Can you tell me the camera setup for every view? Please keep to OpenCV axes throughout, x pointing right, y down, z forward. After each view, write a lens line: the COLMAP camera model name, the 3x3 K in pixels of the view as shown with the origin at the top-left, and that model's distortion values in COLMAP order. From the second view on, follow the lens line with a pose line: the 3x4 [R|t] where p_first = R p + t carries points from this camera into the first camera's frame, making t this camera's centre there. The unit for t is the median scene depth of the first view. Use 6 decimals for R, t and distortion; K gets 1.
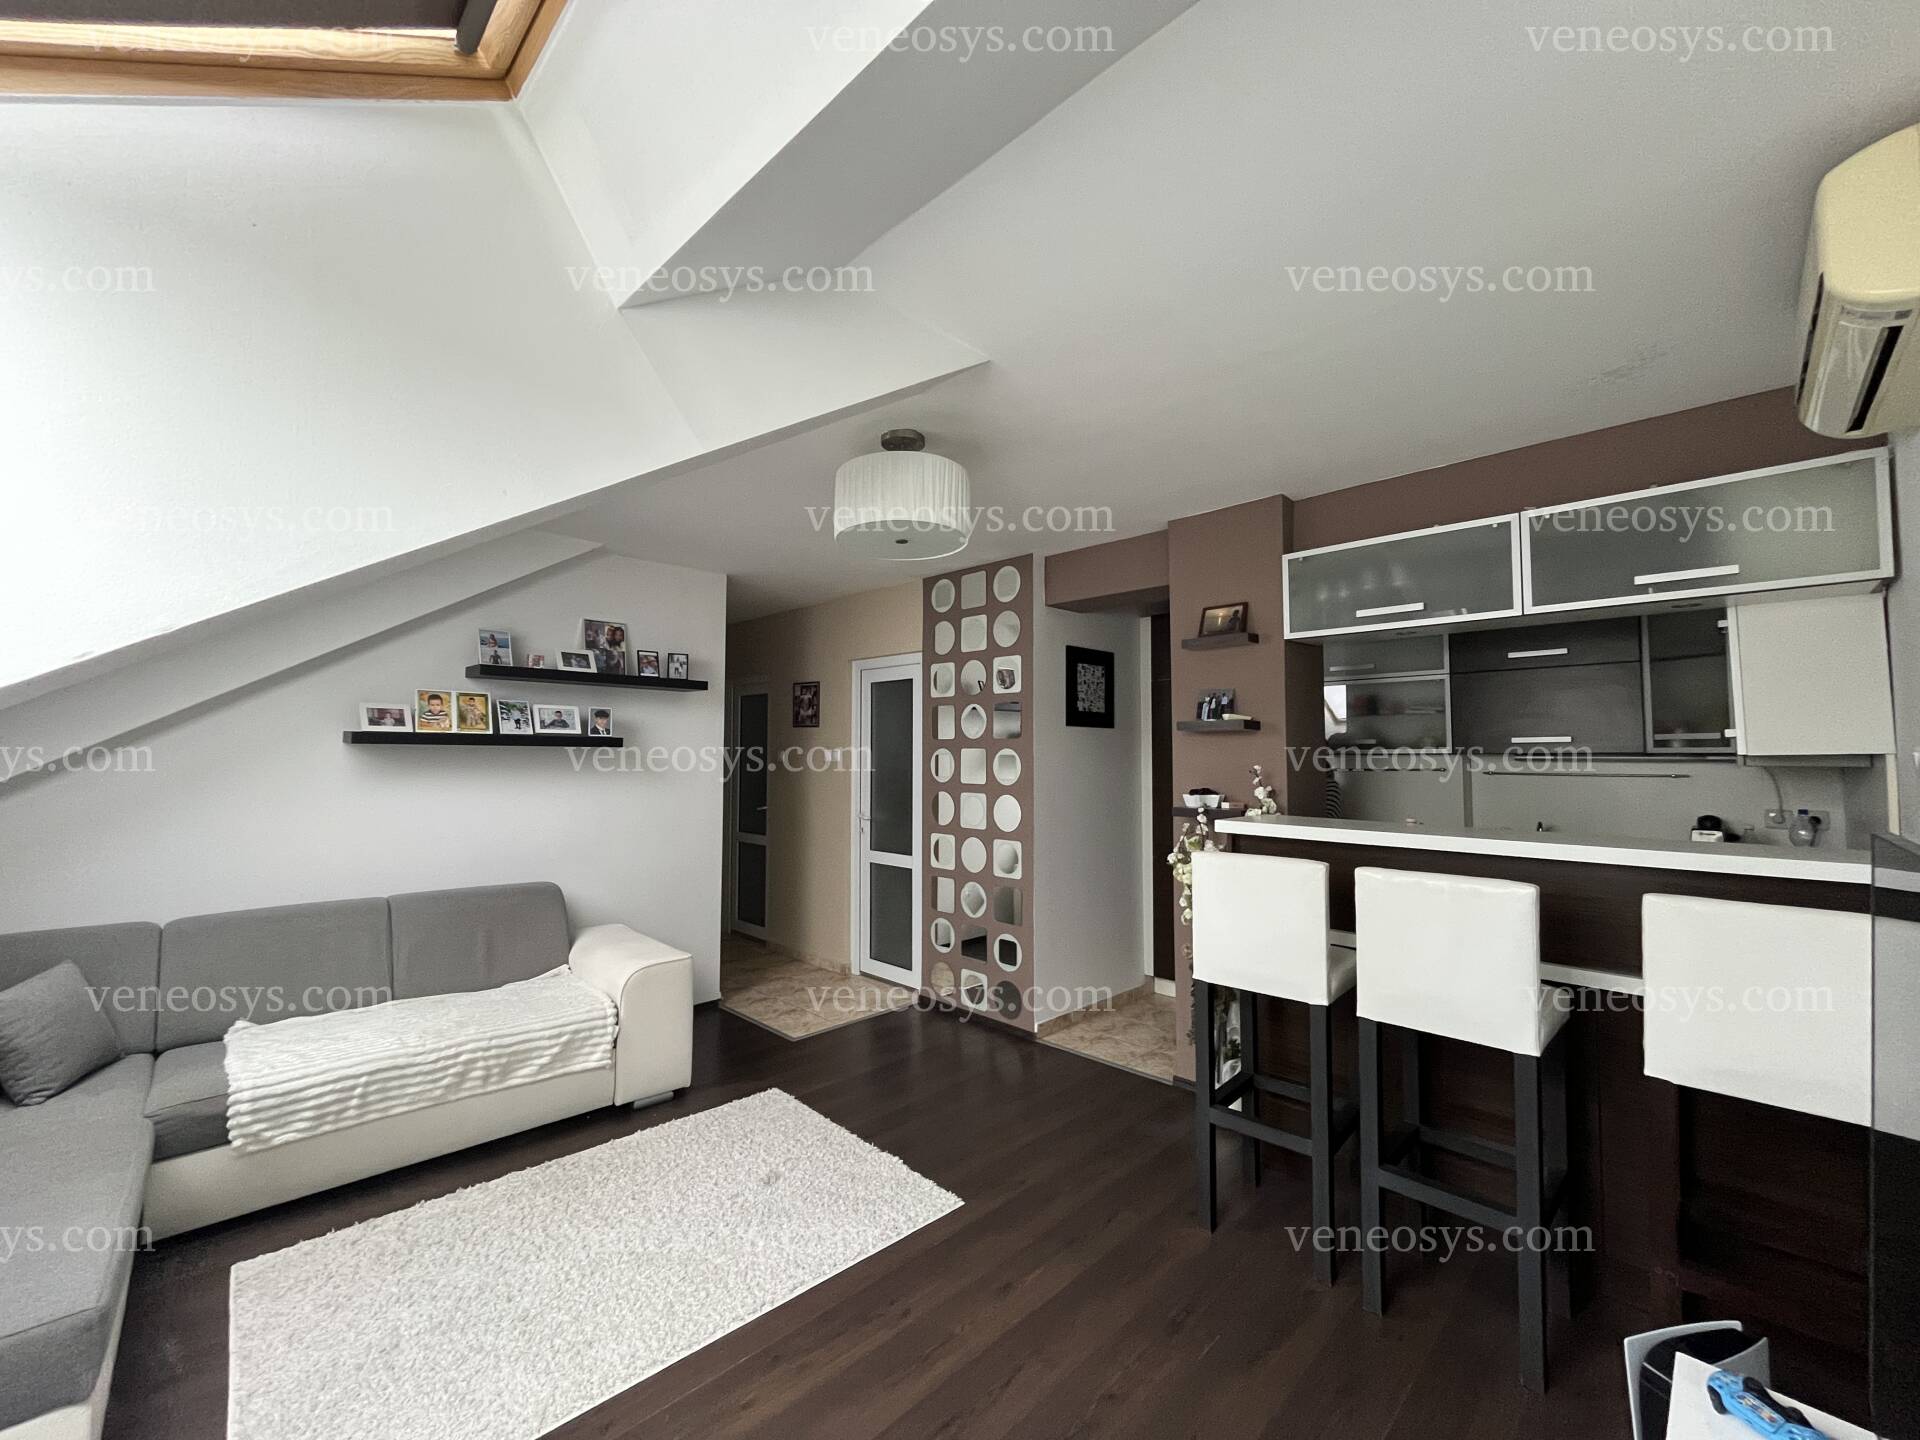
lens RADIAL K [[774.7, 0, 958.8], [0, 774.7, 722.3], [0, 0, 1]] dist [-0.002766, -0.000434]
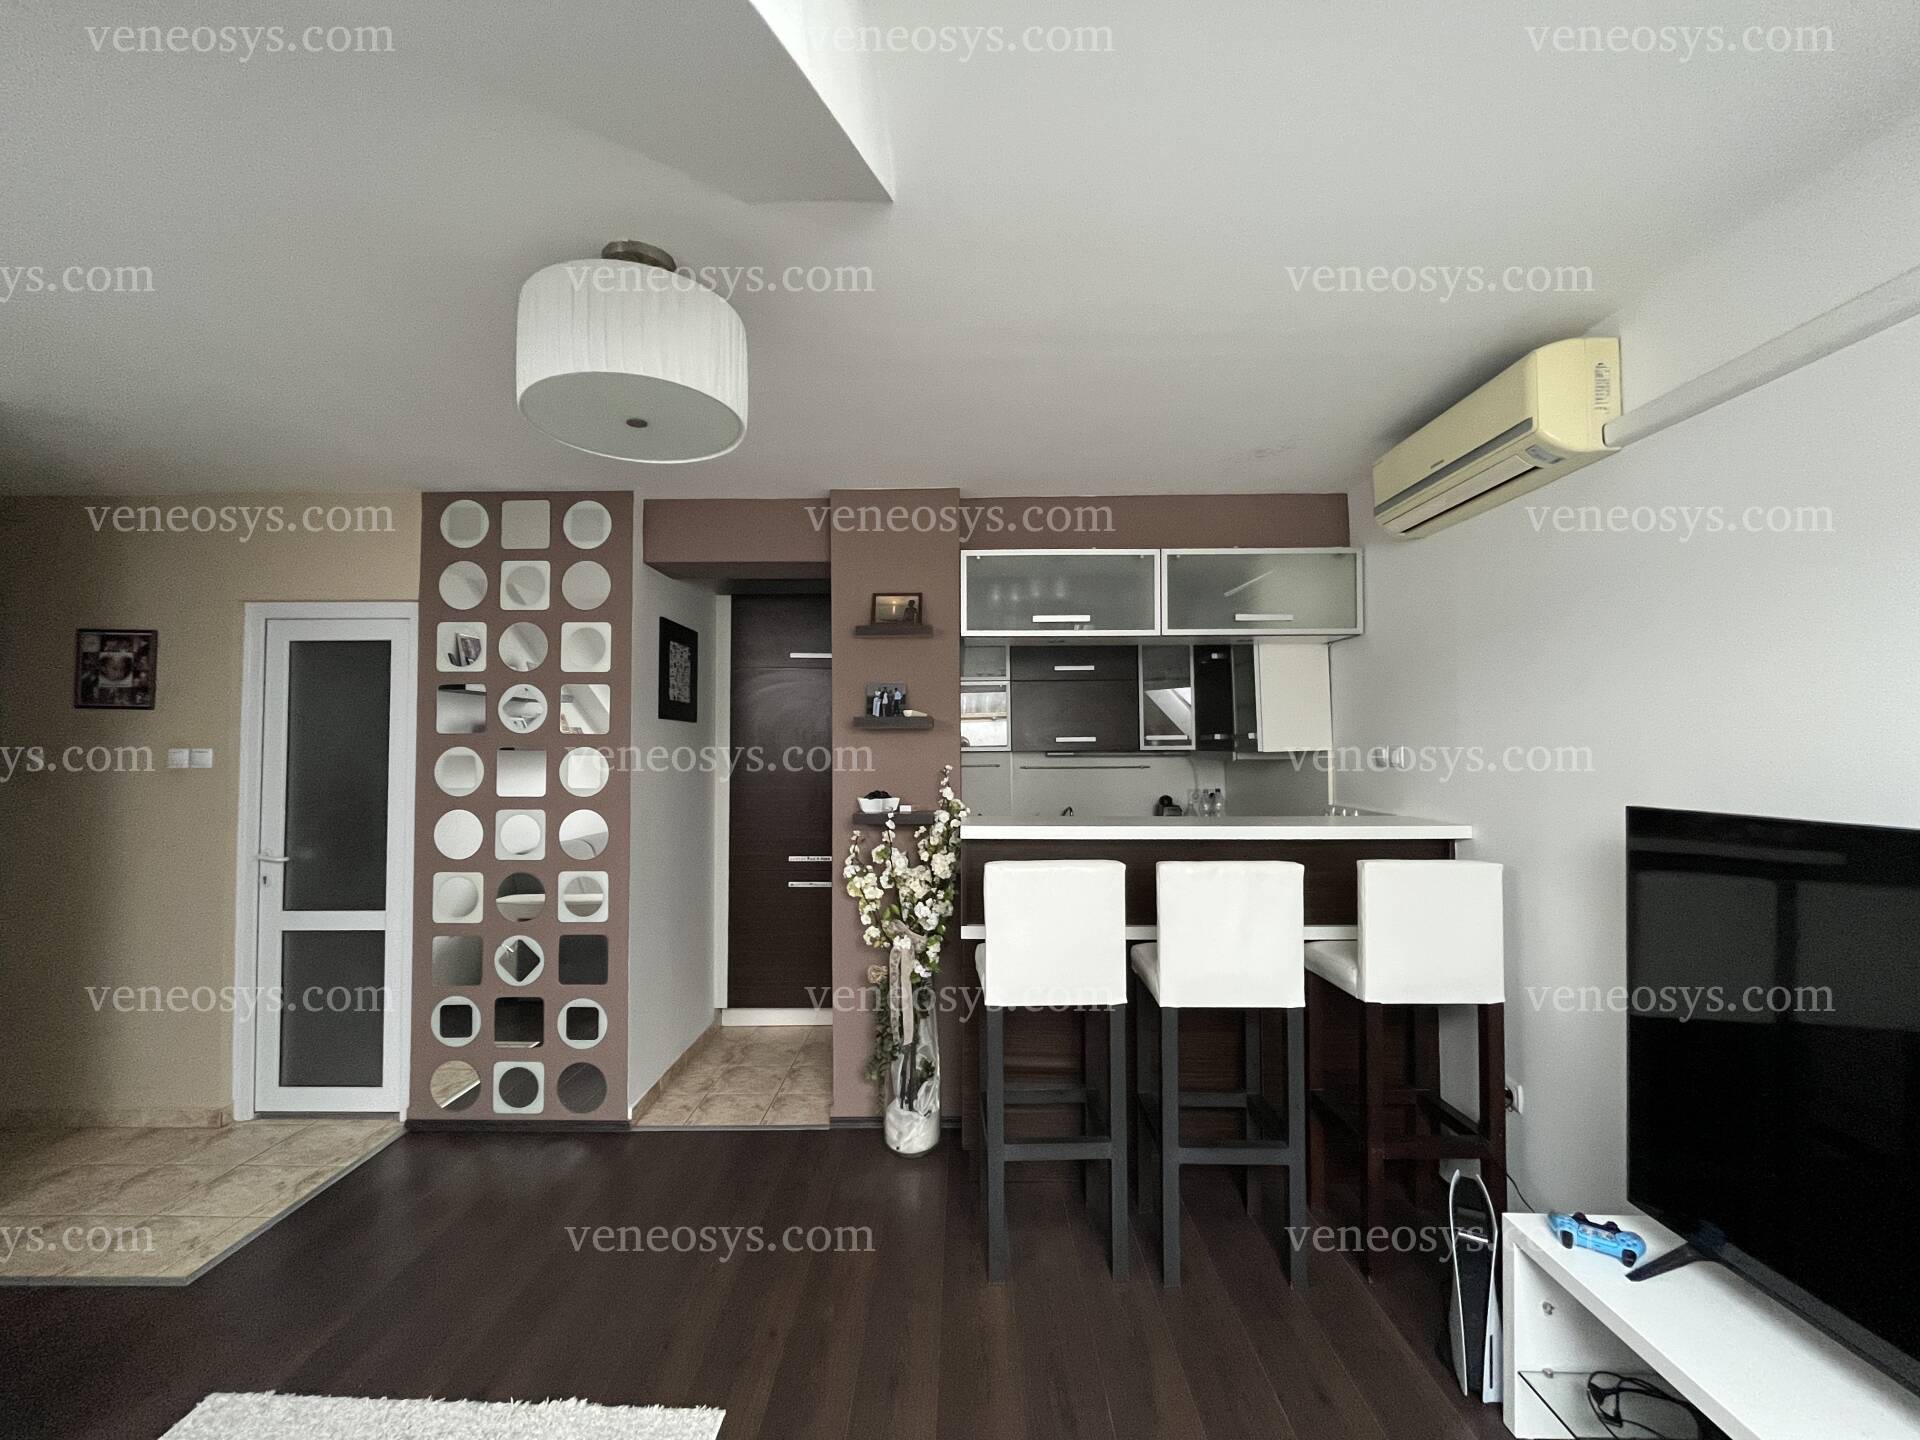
lens RADIAL K [[774.7, 0, 955.6], [0, 774.7, 720.7], [0, 0, 1]] dist [-0.002766, -0.000434]
pose [[0.714468, 0.023044, 0.699288, -0.207945], [-0.023988, 0.999677, -0.008434, 0.006644], [-0.699256, -0.010749, 0.714790, 0.230592]]
